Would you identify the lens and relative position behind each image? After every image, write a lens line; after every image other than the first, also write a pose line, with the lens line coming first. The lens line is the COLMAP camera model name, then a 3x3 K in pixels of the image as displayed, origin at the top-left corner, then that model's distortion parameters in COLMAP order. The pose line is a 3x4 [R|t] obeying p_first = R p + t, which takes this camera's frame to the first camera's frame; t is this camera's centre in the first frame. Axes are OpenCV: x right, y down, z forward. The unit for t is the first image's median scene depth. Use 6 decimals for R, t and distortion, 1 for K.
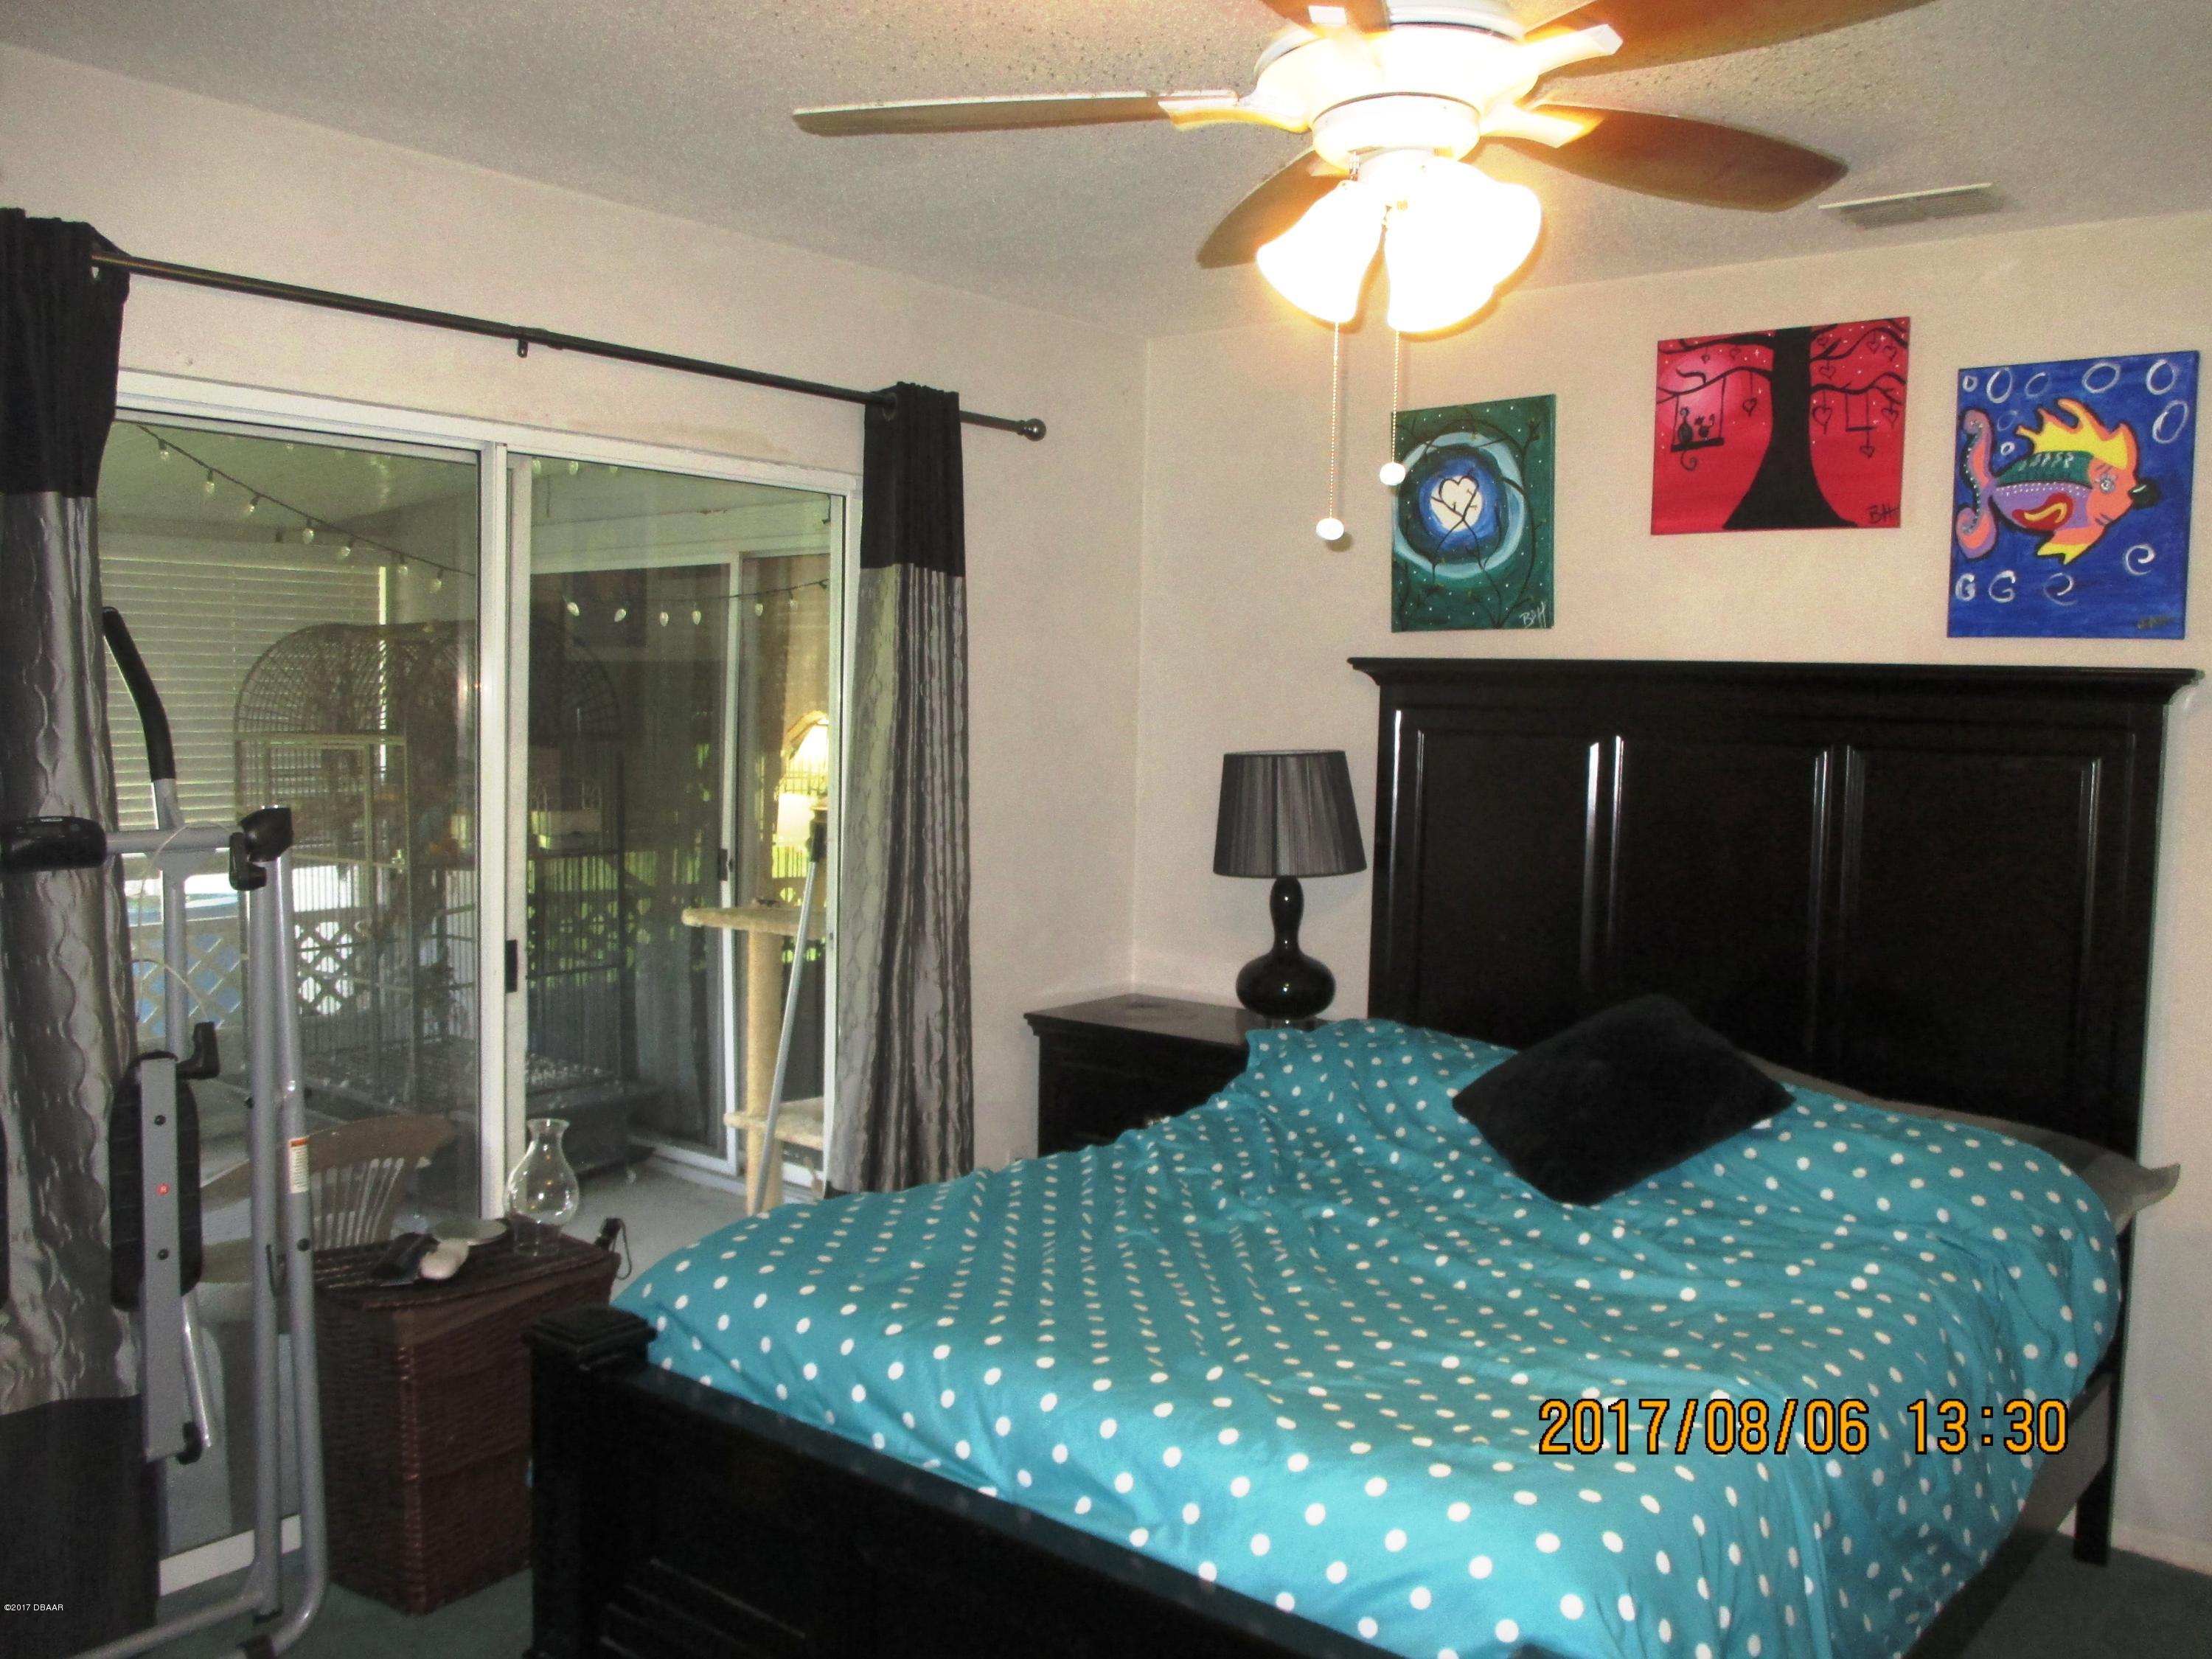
lens RADIAL K [[1873.7, 0, 1099.0], [0, 1873.7, 834.8], [0, 0, 1]] dist [-0.011918, 0.003835]
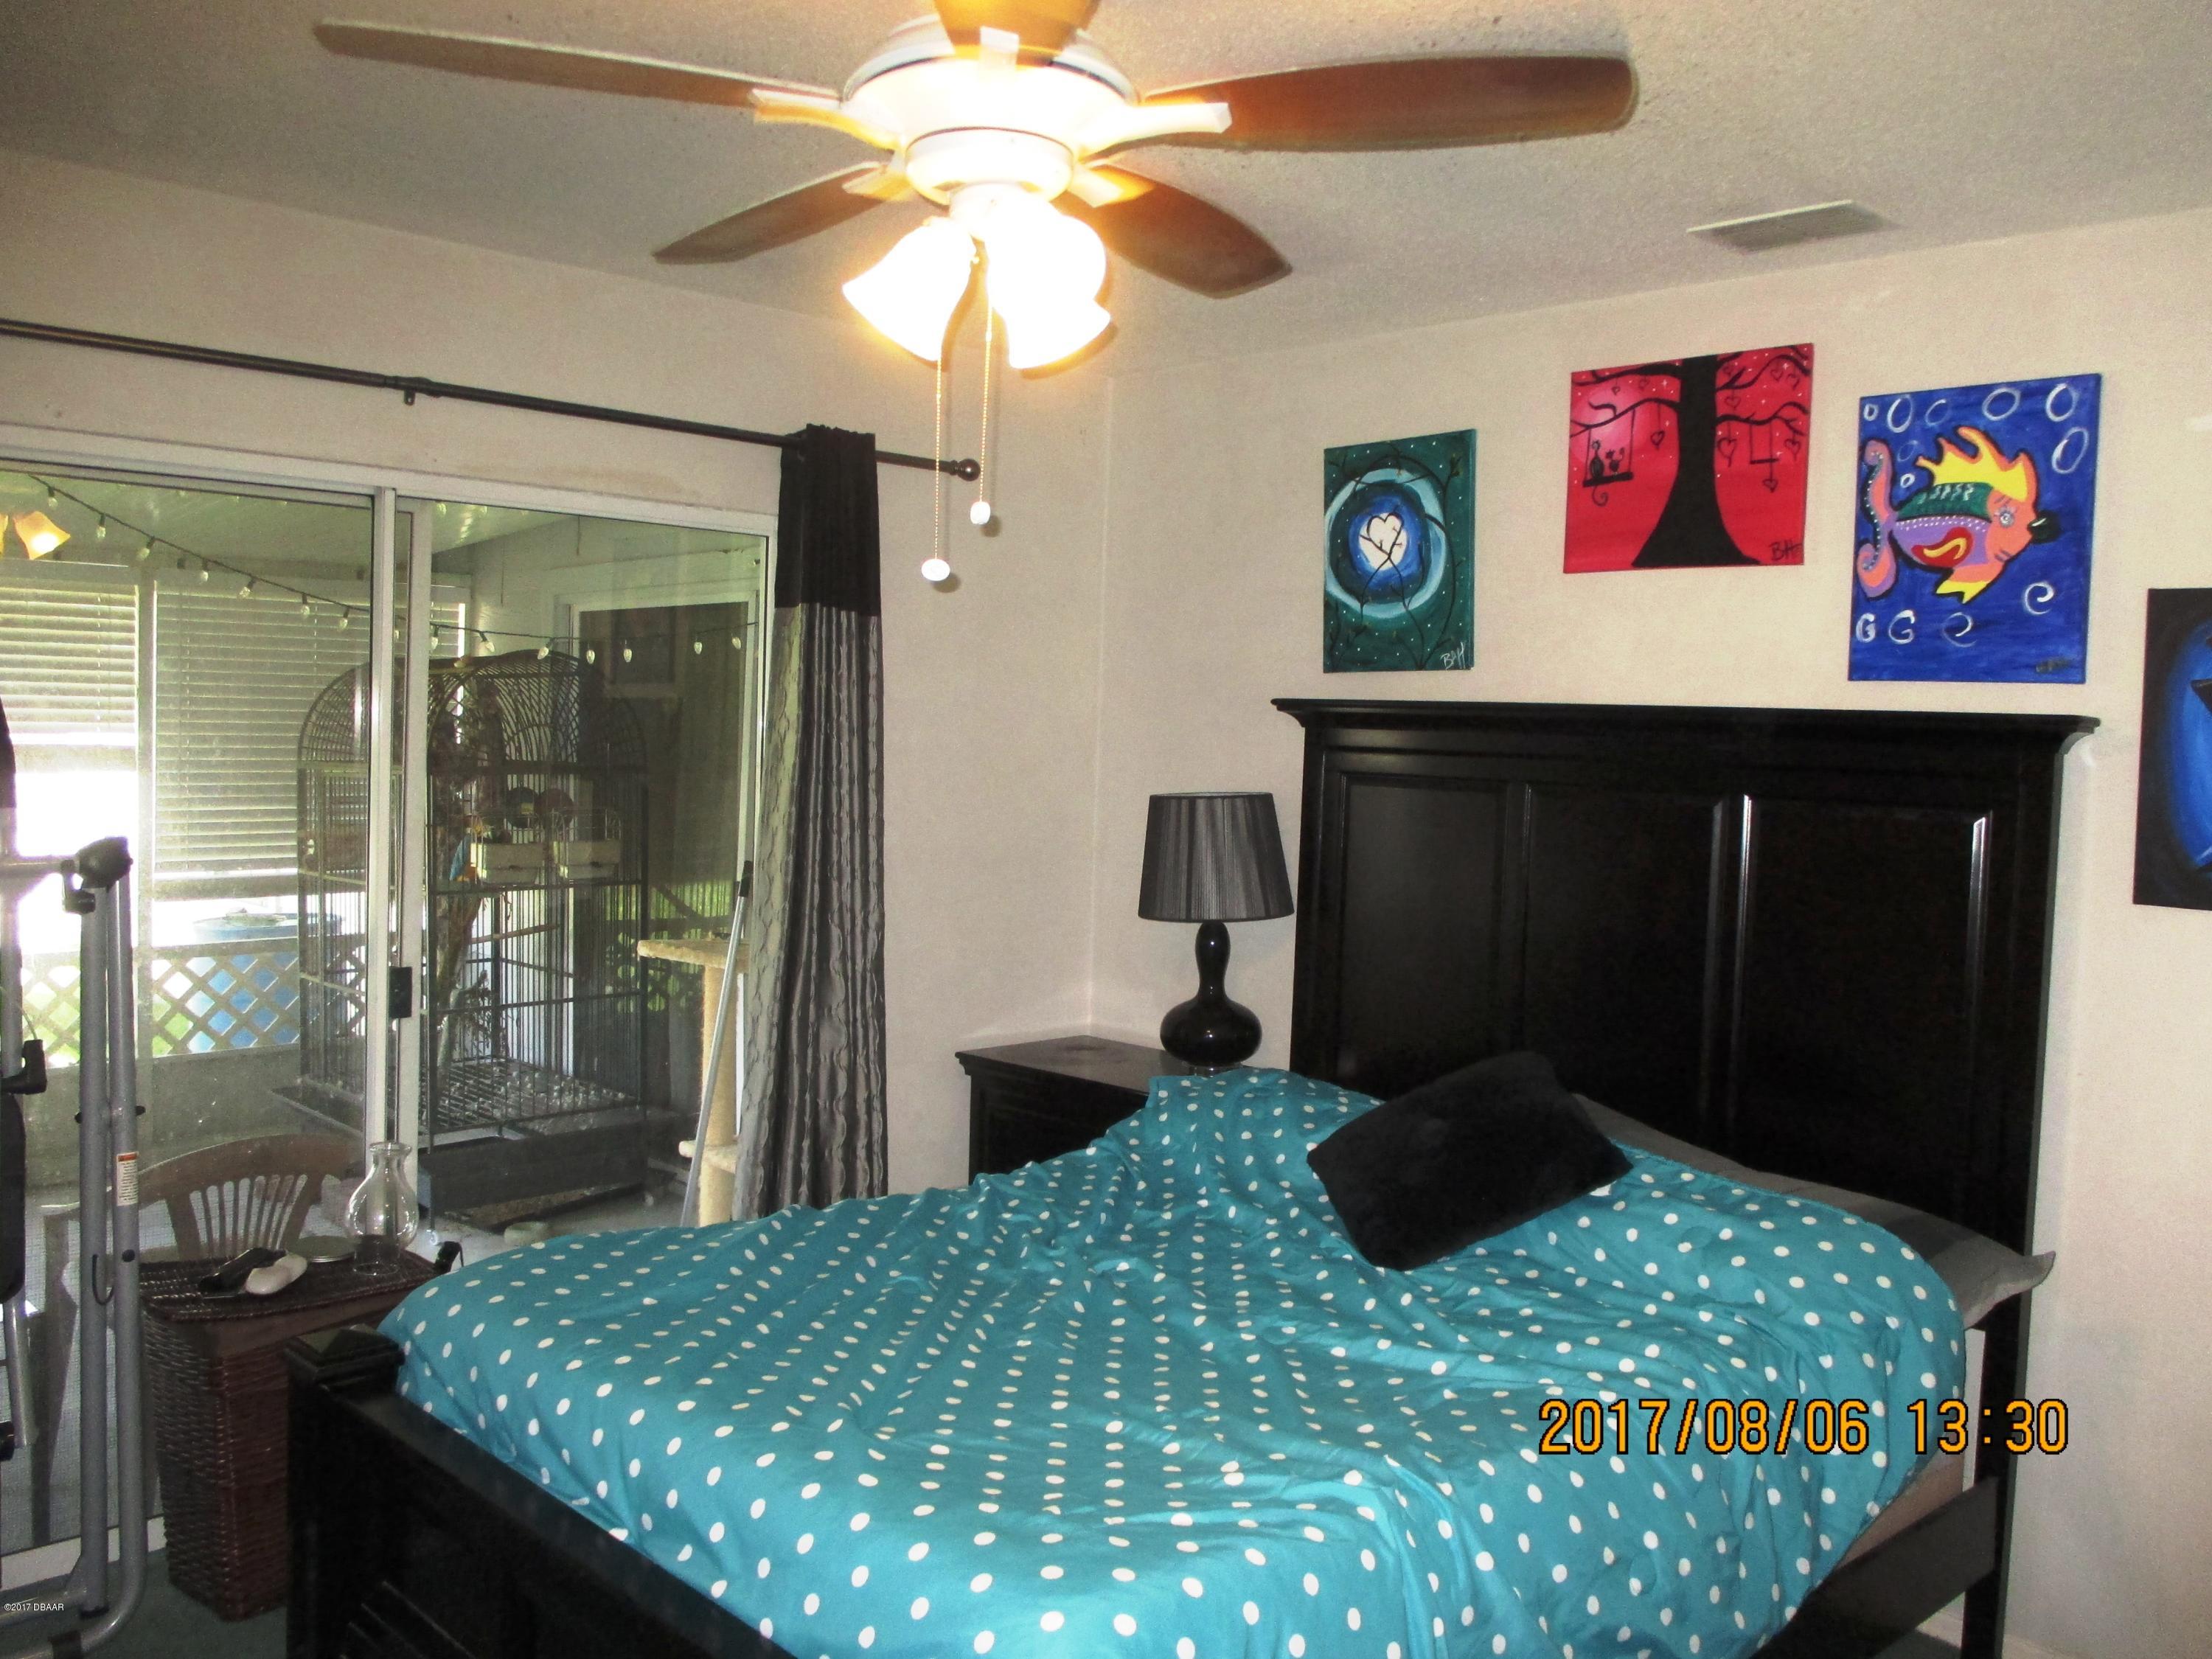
lens RADIAL K [[1873.7, 0, 1106.1], [0, 1873.7, 834.0], [0, 0, 1]] dist [-0.011918, 0.003835]
pose [[0.992873, 0.014126, -0.118341, 0.203838], [-0.016458, 0.999689, -0.018752, -0.004636], [0.118039, 0.020566, 0.992796, 0.021839]]
